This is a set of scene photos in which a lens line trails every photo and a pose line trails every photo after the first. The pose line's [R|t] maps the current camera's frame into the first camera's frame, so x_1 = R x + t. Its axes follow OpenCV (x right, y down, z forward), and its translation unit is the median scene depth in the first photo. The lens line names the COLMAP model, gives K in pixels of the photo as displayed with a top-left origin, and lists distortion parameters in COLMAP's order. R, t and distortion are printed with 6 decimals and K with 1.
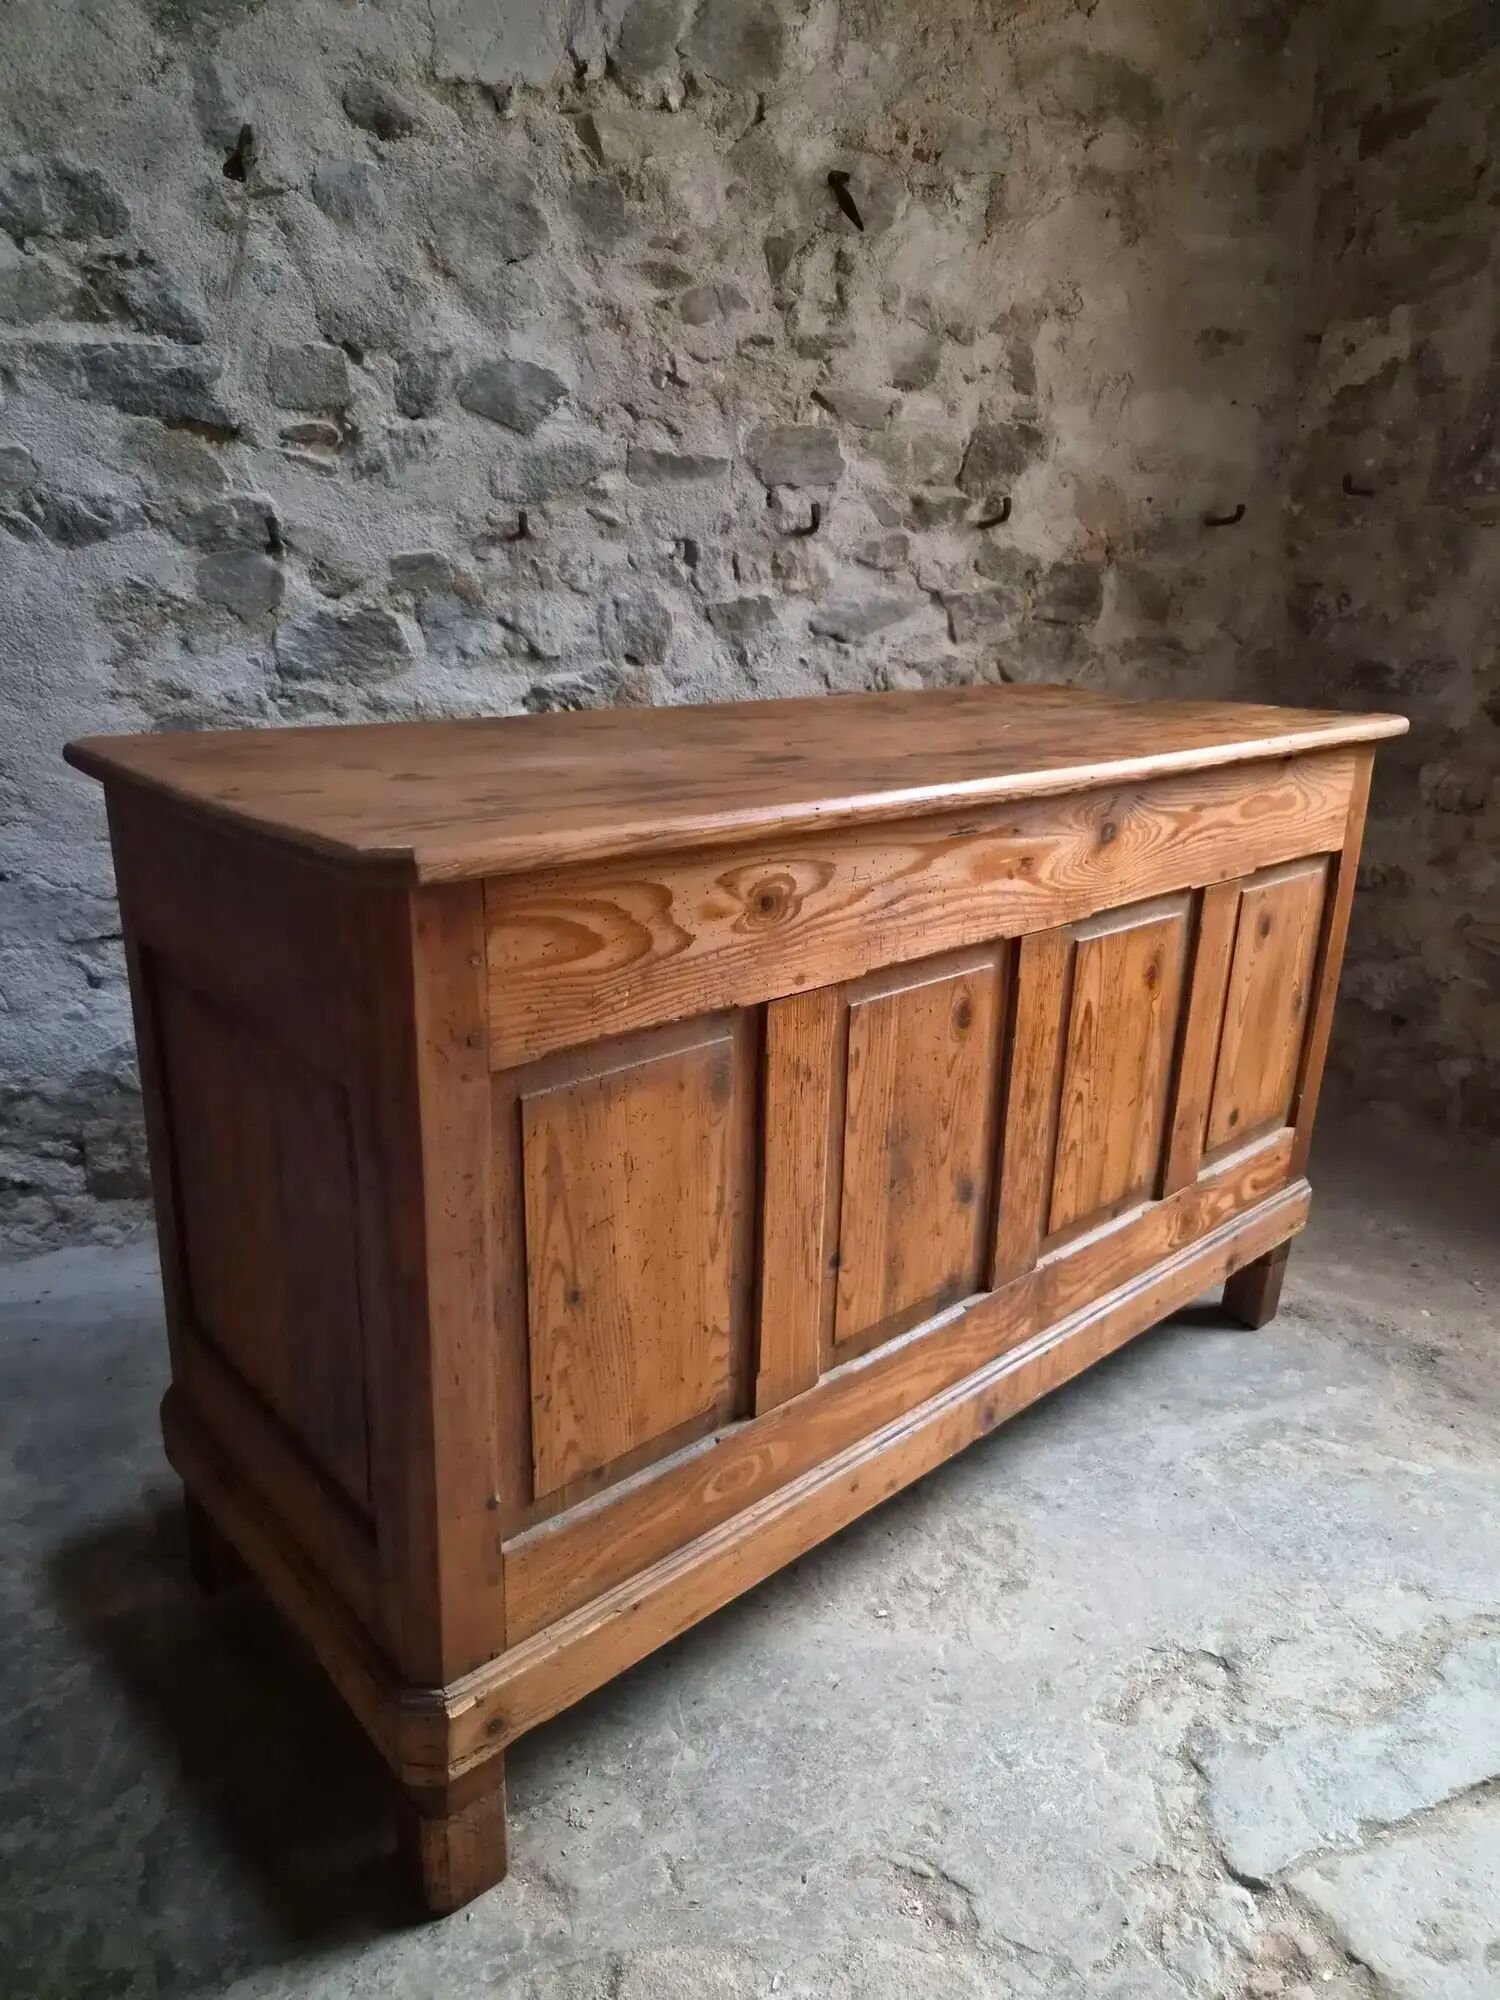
lens RADIAL K [[1352.3, 0, 754.6], [0, 1352.3, 988.9], [0, 0, 1]] dist [0.065208, -0.052458]
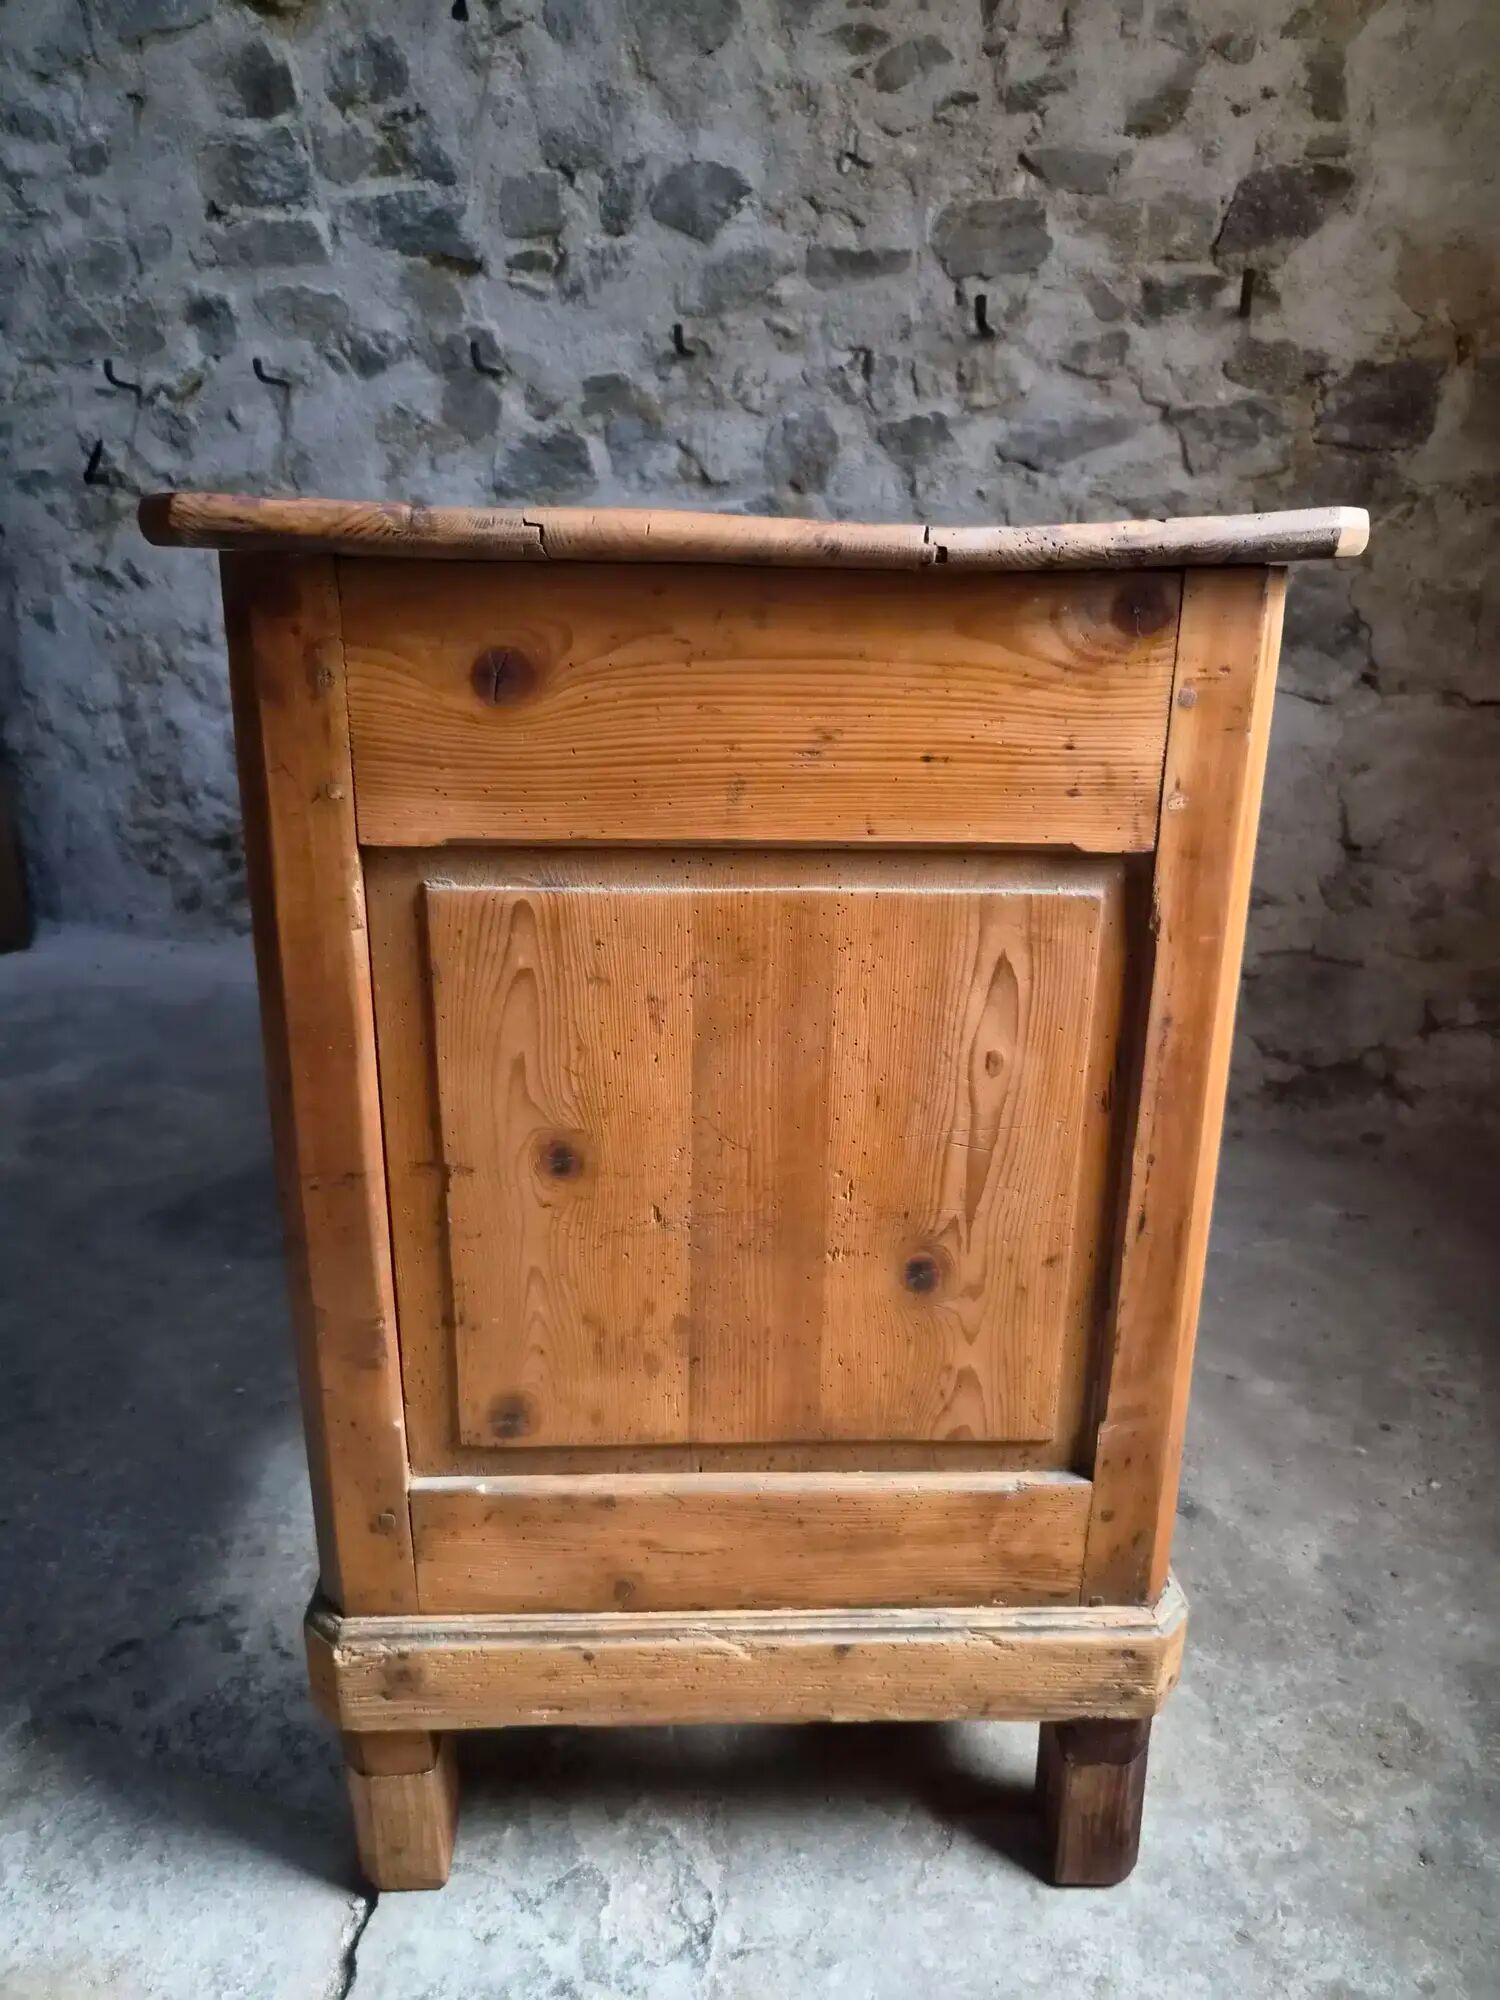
lens RADIAL K [[1352.3, 0, 758.4], [0, 1352.3, 988.9], [0, 0, 1]] dist [0.065208, -0.052458]
pose [[0.750327, 0.235746, -0.617603, 0.577441], [-0.199634, 0.971438, 0.128274, -0.024447], [0.630203, 0.027047, 0.775959, 0.282282]]
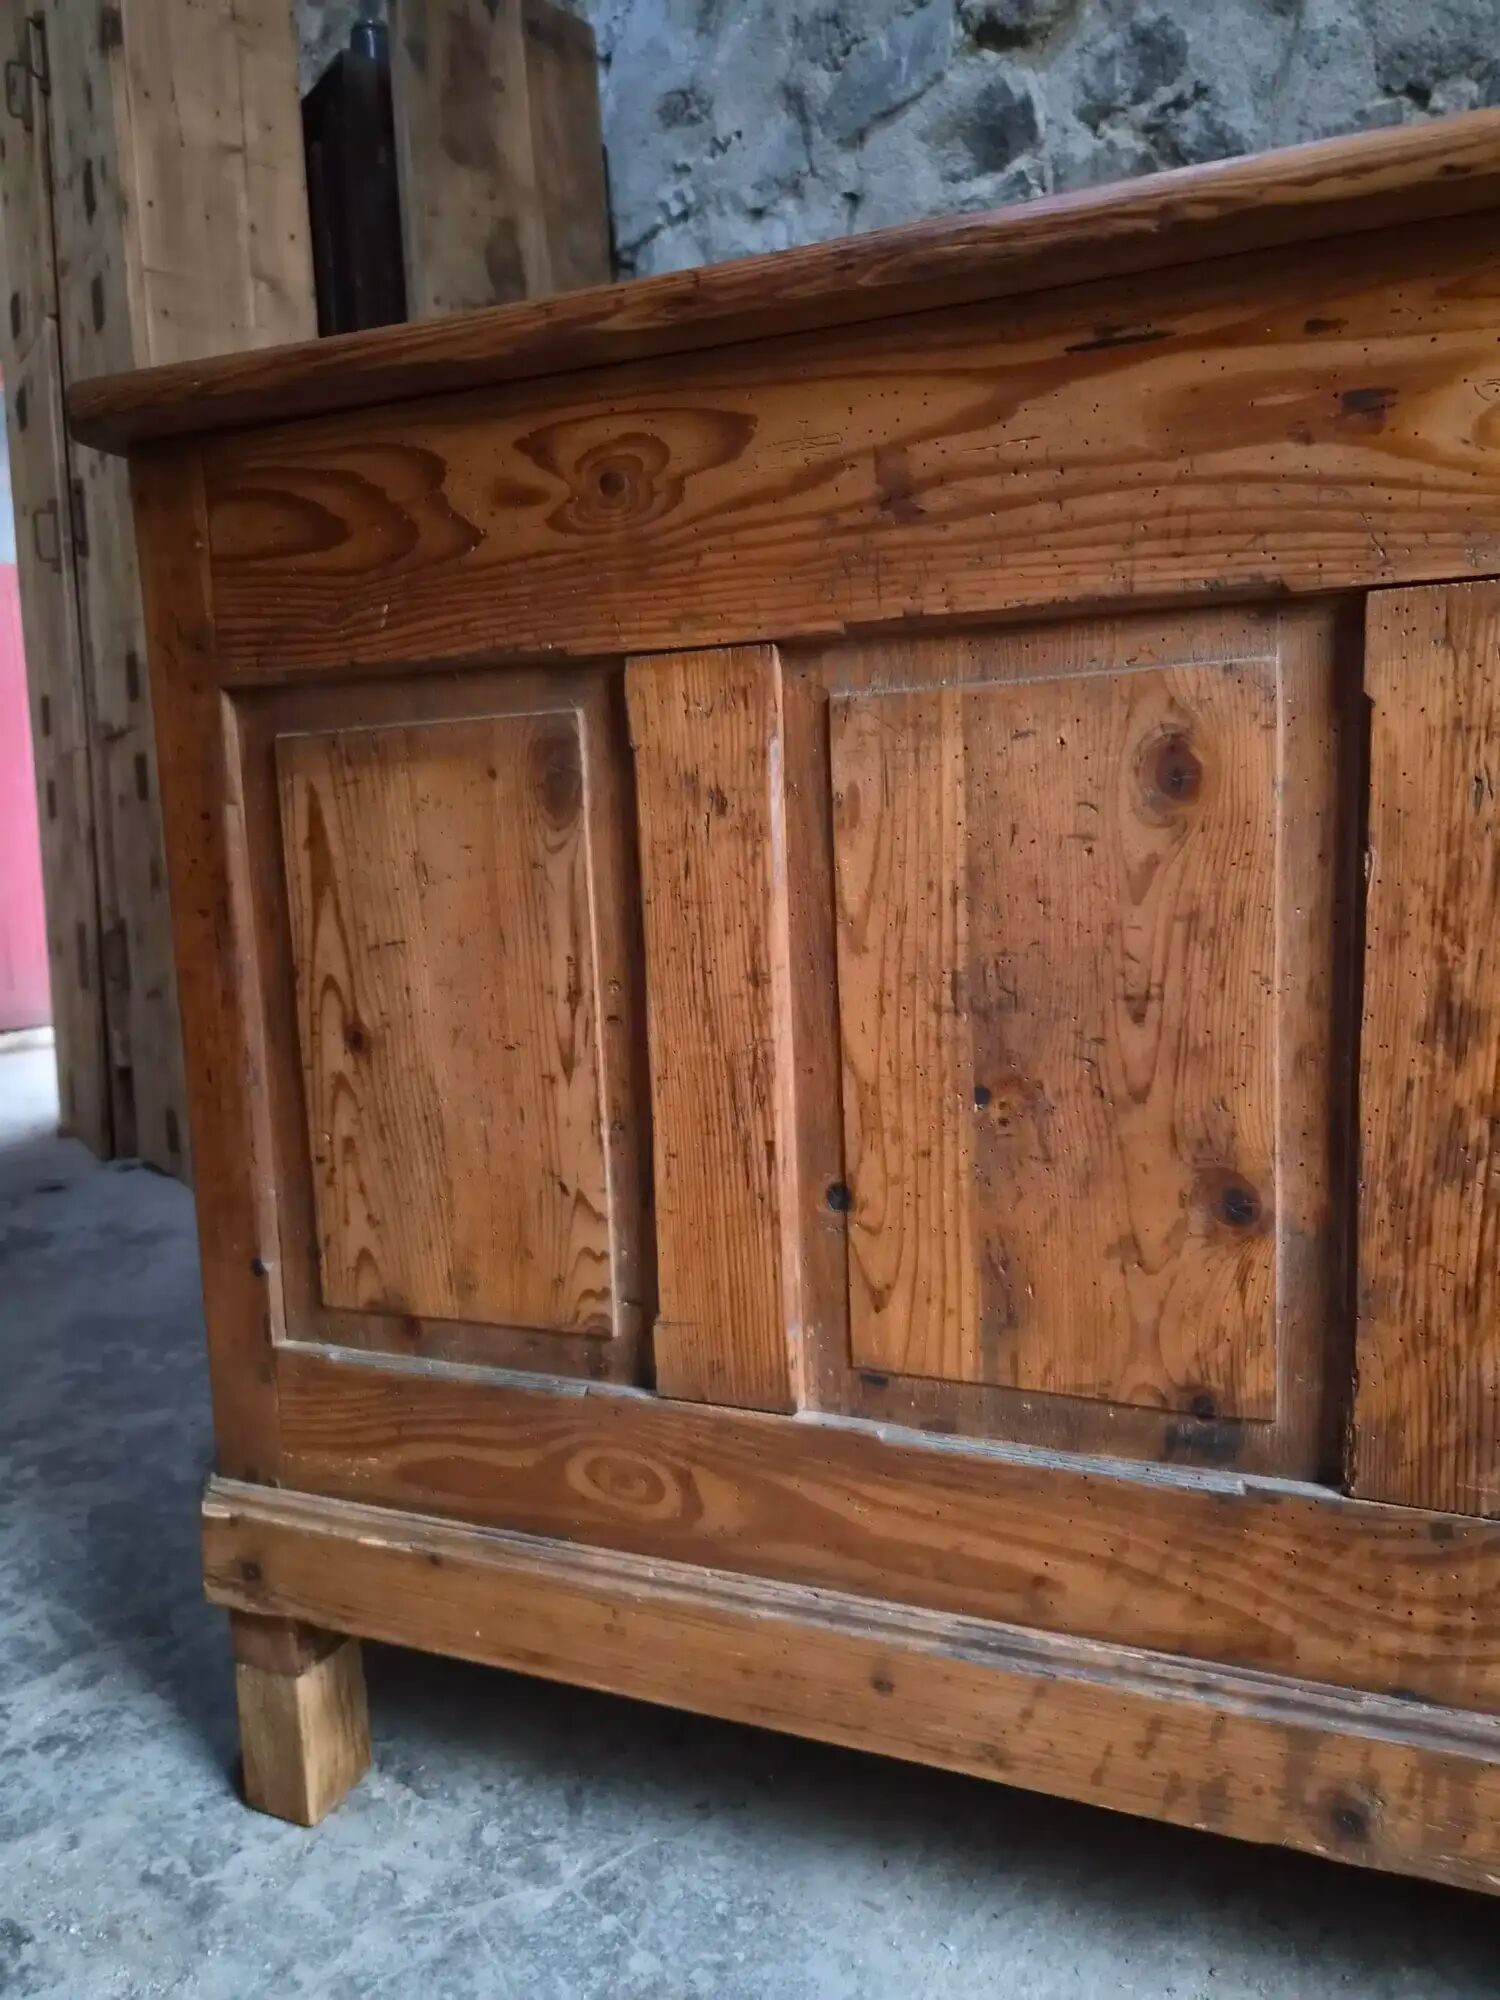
lens RADIAL K [[1352.3, 0, 766.4], [0, 1352.3, 993.4], [0, 0, 1]] dist [0.065208, -0.052458]
pose [[0.425075, 0.127776, -0.896094, 0.282044], [-0.194719, 0.979716, 0.047332, 0.050145], [0.883966, 0.154367, 0.441333, 0.404395]]
